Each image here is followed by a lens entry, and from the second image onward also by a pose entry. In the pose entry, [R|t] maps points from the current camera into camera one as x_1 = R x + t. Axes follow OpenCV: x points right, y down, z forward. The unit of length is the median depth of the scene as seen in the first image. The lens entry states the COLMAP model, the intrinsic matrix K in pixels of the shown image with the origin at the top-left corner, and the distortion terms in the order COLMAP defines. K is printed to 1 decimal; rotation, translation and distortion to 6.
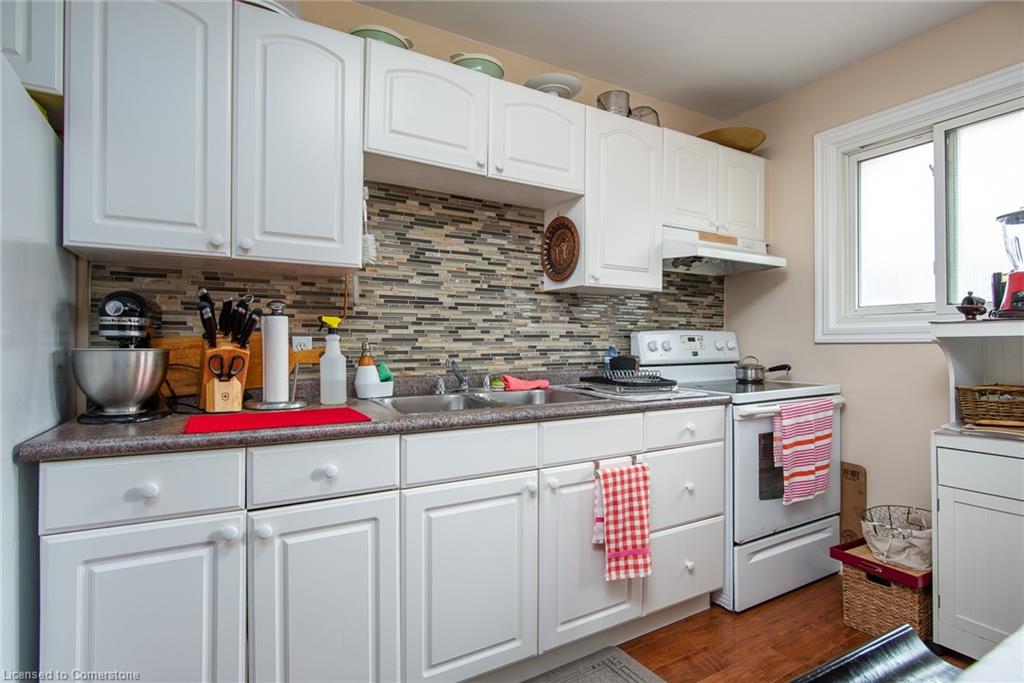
lens RADIAL K [[515.3, 0, 512.0], [0, 515.3, 341.5], [0, 0, 1]] dist [-0.000540, 0.000045]
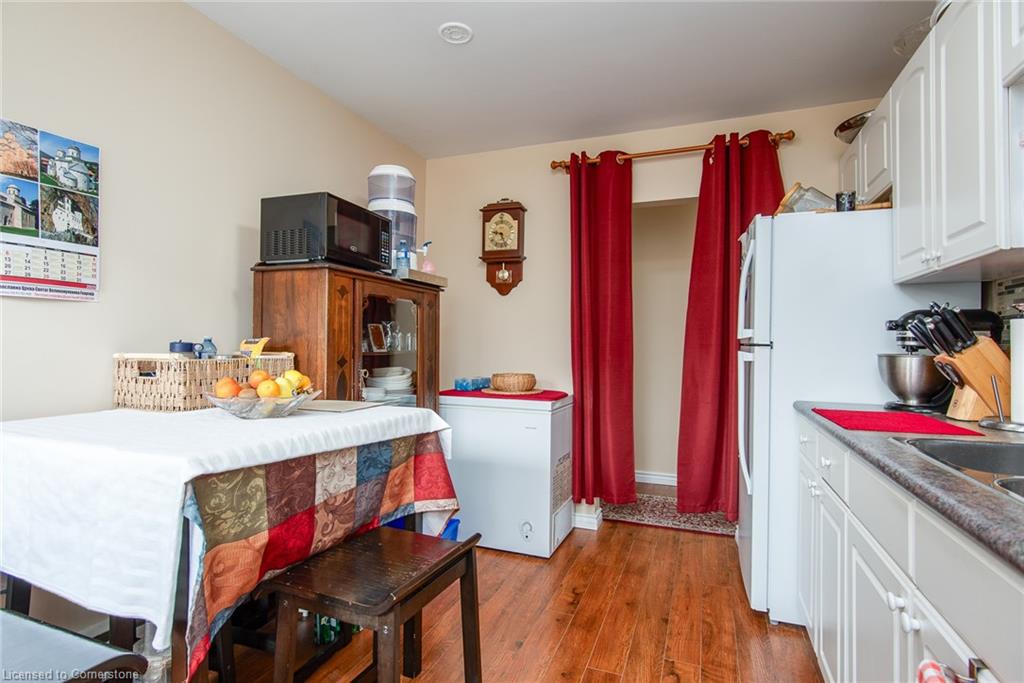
lens RADIAL K [[515.3, 0, 512.0], [0, 515.3, 341.5], [0, 0, 1]] dist [-0.000540, 0.000045]
pose [[-0.780731, -0.010921, -0.624772, 0.540977], [-0.003343, 0.999906, -0.013301, 0.000675], [0.624858, -0.008296, -0.780694, 0.871730]]
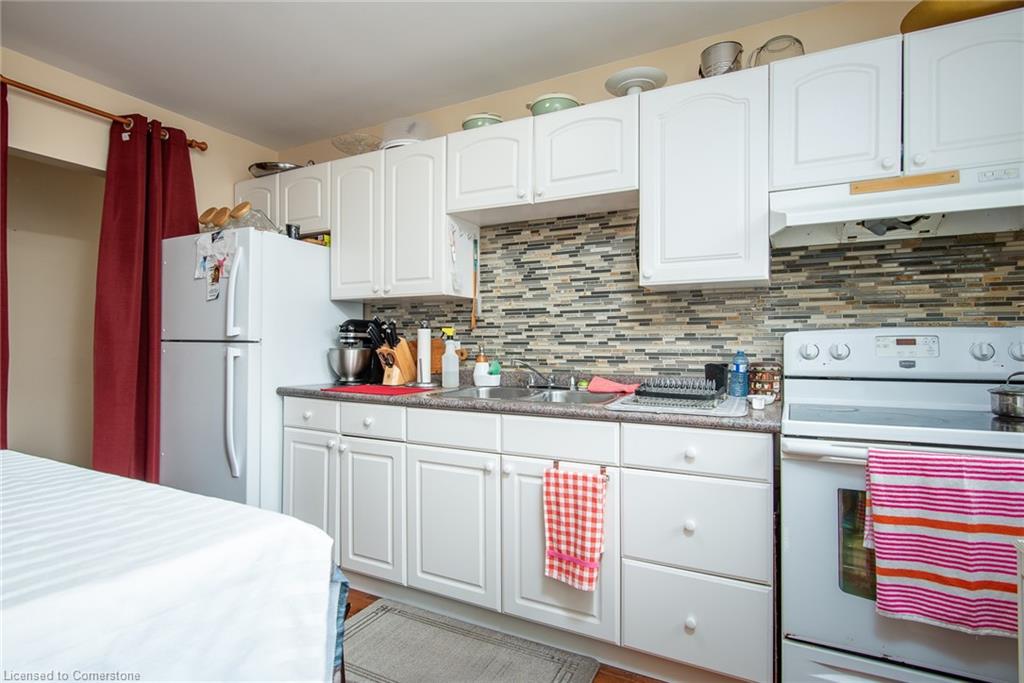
lens RADIAL K [[515.3, 0, 512.0], [0, 515.3, 341.5], [0, 0, 1]] dist [-0.000540, 0.000045]
pose [[0.527369, -0.003545, -0.849629, 0.802899], [0.000676, 0.999993, -0.003753, -0.002924], [0.849636, 0.001405, 0.527368, 0.303808]]
